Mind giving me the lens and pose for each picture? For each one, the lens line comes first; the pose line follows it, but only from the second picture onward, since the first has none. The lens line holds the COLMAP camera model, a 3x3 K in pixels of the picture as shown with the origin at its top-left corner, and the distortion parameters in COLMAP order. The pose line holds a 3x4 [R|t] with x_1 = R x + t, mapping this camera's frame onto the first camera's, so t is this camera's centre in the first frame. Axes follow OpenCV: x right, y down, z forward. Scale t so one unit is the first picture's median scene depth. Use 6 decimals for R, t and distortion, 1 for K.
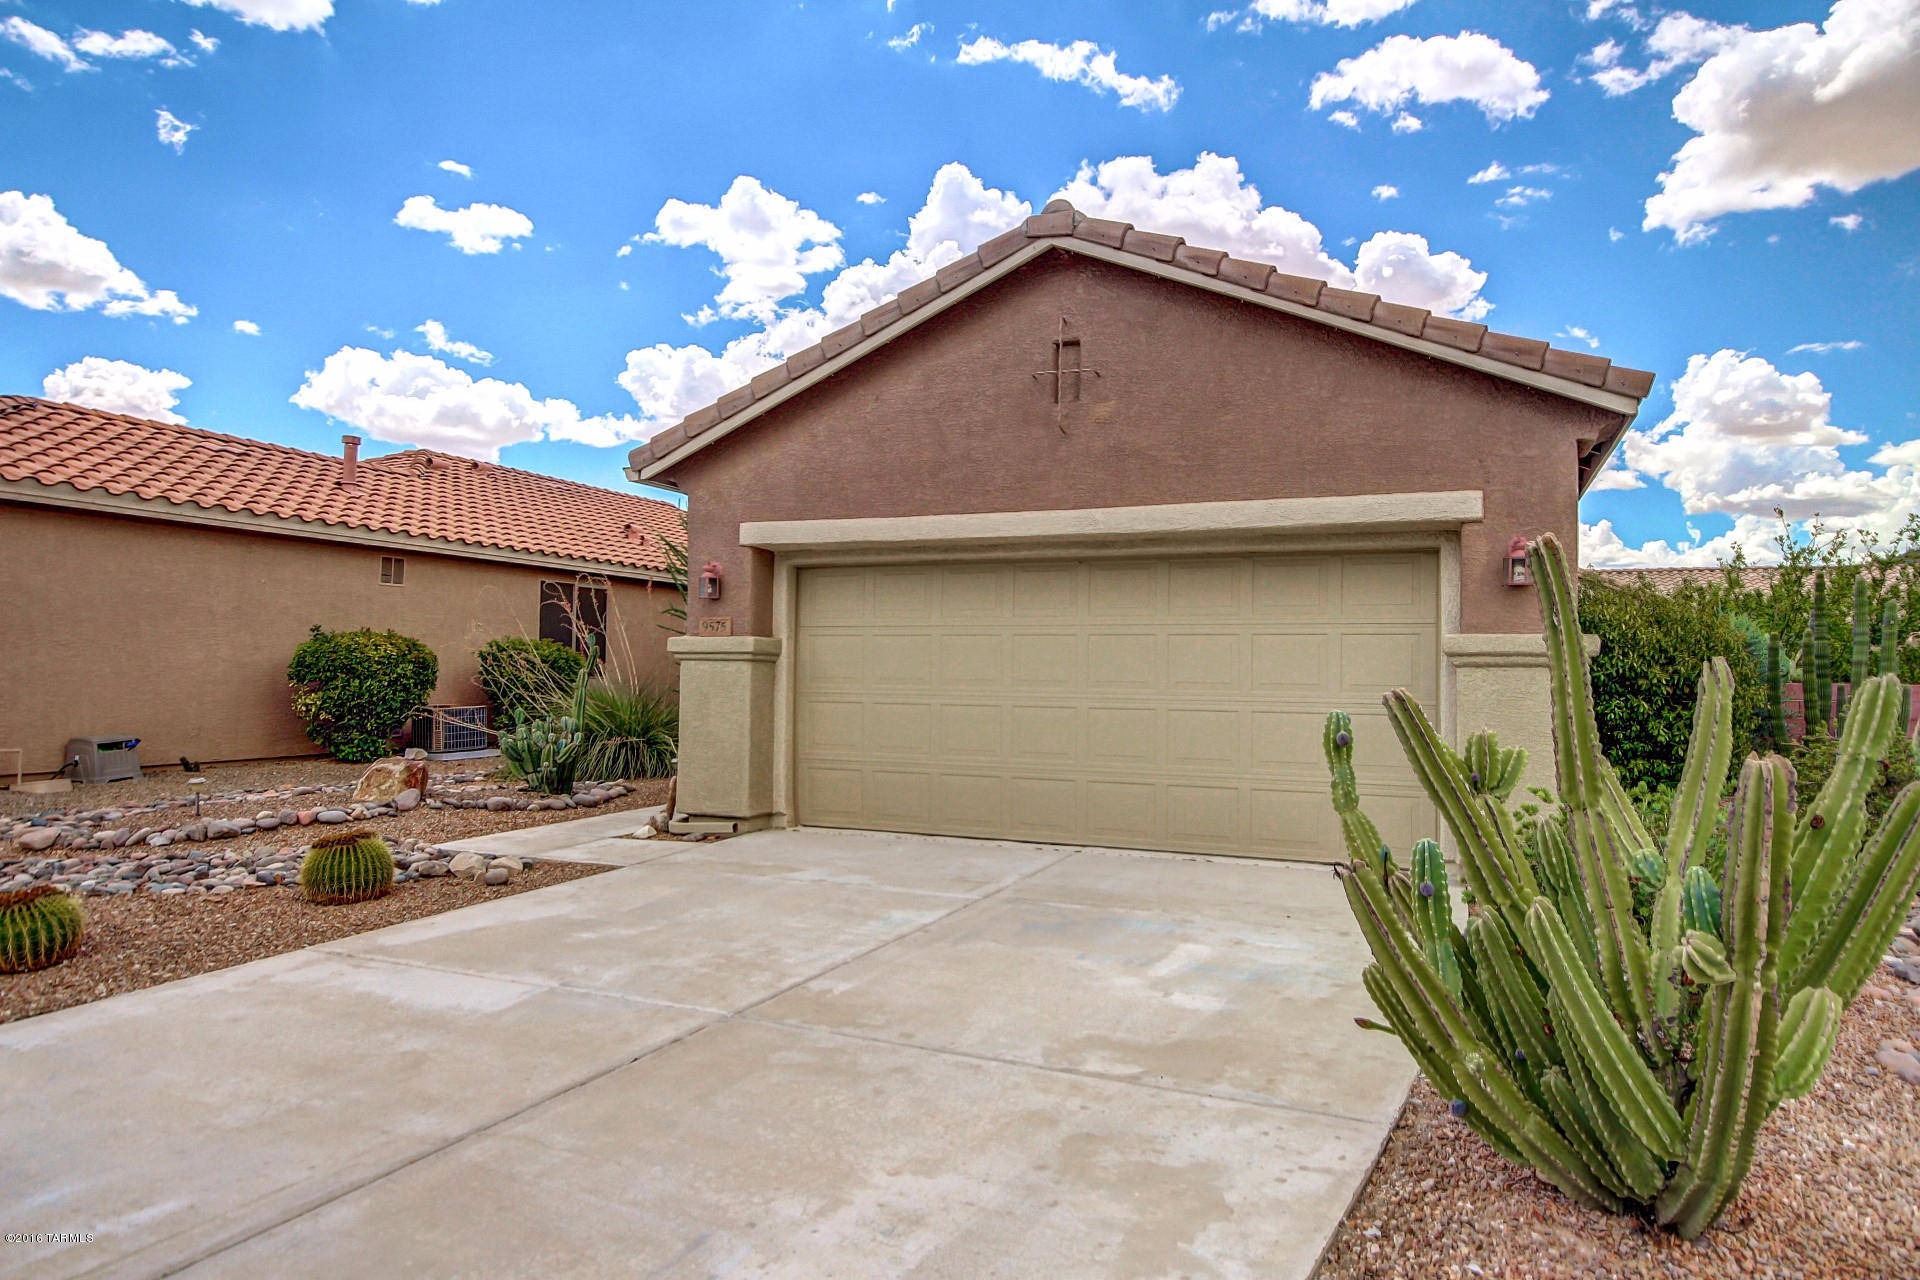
lens RADIAL K [[1151.5, 0, 960.0], [0, 1151.5, 640.0], [0, 0, 1]] dist [0.007049, 0.001765]
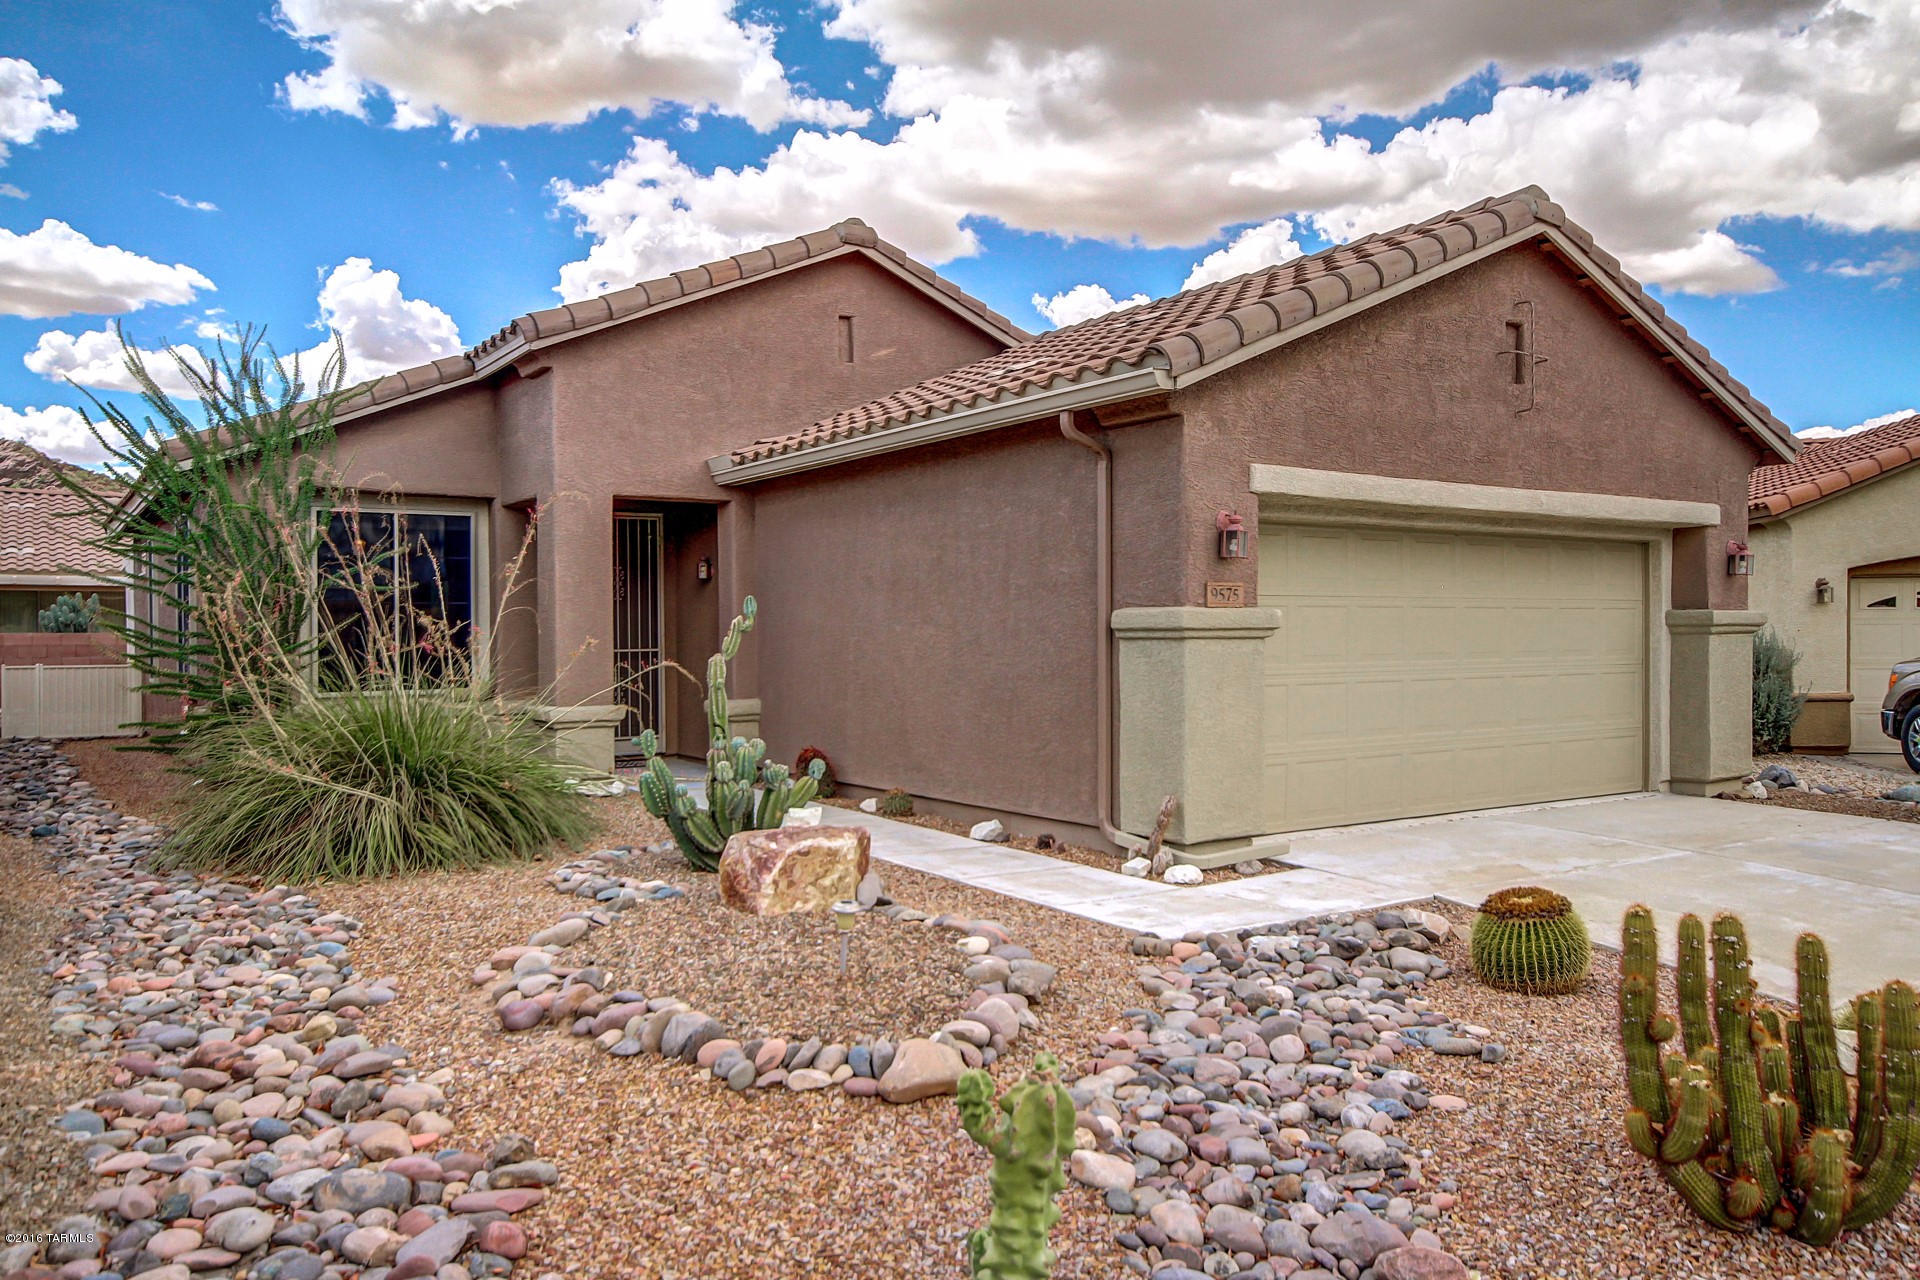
lens RADIAL K [[1406.8, 0, 960.0], [0, 1406.8, 640.0], [0, 0, 1]] dist [-0.005667, -0.000919]
pose [[0.559442, -0.022217, 0.828572, -1.260519], [-0.014012, 0.999244, 0.036255, -0.015548], [-0.828751, -0.031892, 0.558708, 0.715407]]
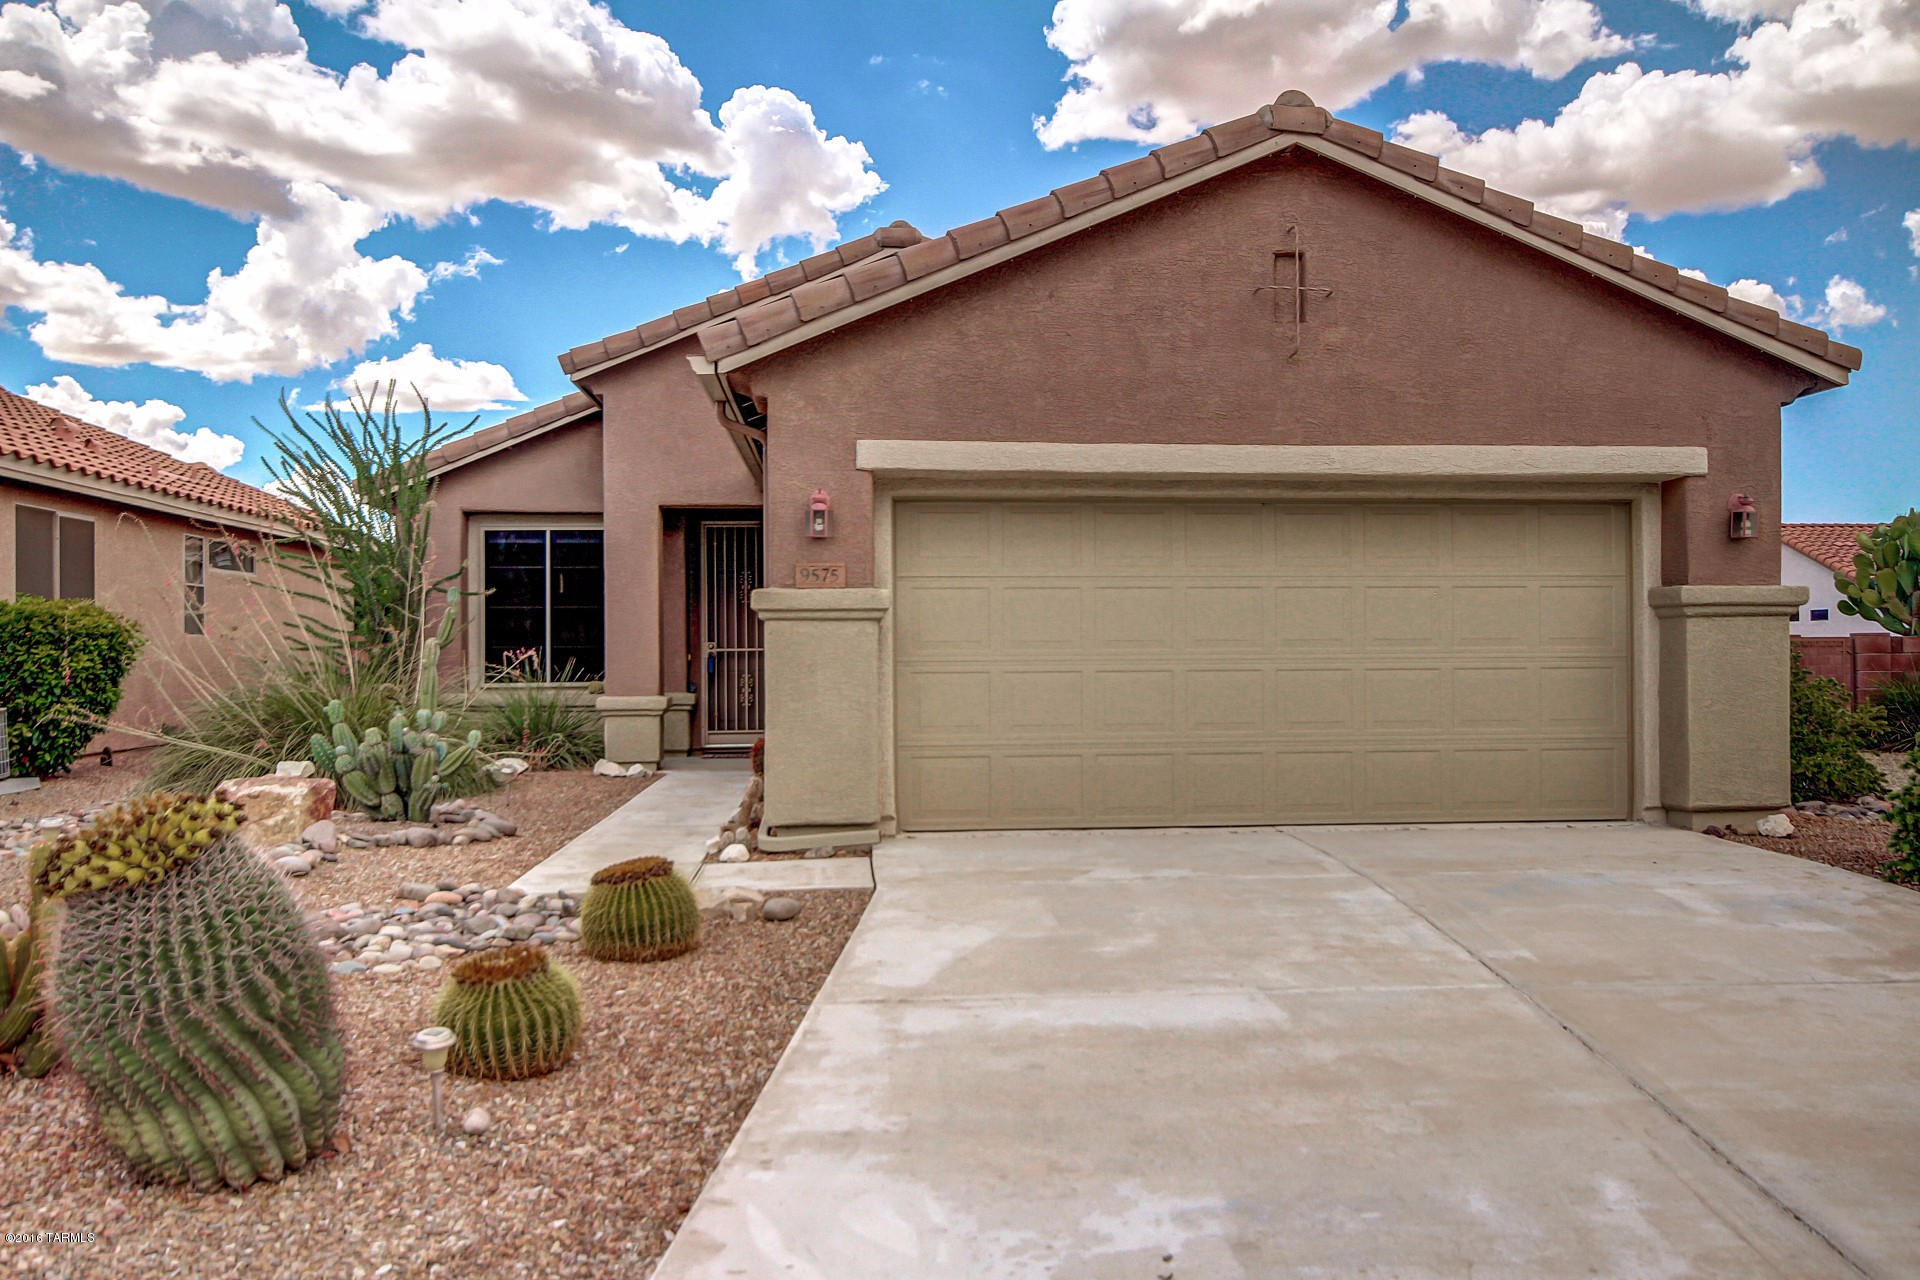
lens RADIAL K [[1557.9, 0, 960.0], [0, 1557.9, 640.0], [0, 0, 1]] dist [0.028105, 0.001397]
pose [[0.880311, -0.012369, 0.474235, -0.715416], [0.003134, 0.999790, 0.020259, 0.011694], [-0.474386, -0.016347, 0.880165, 0.064058]]
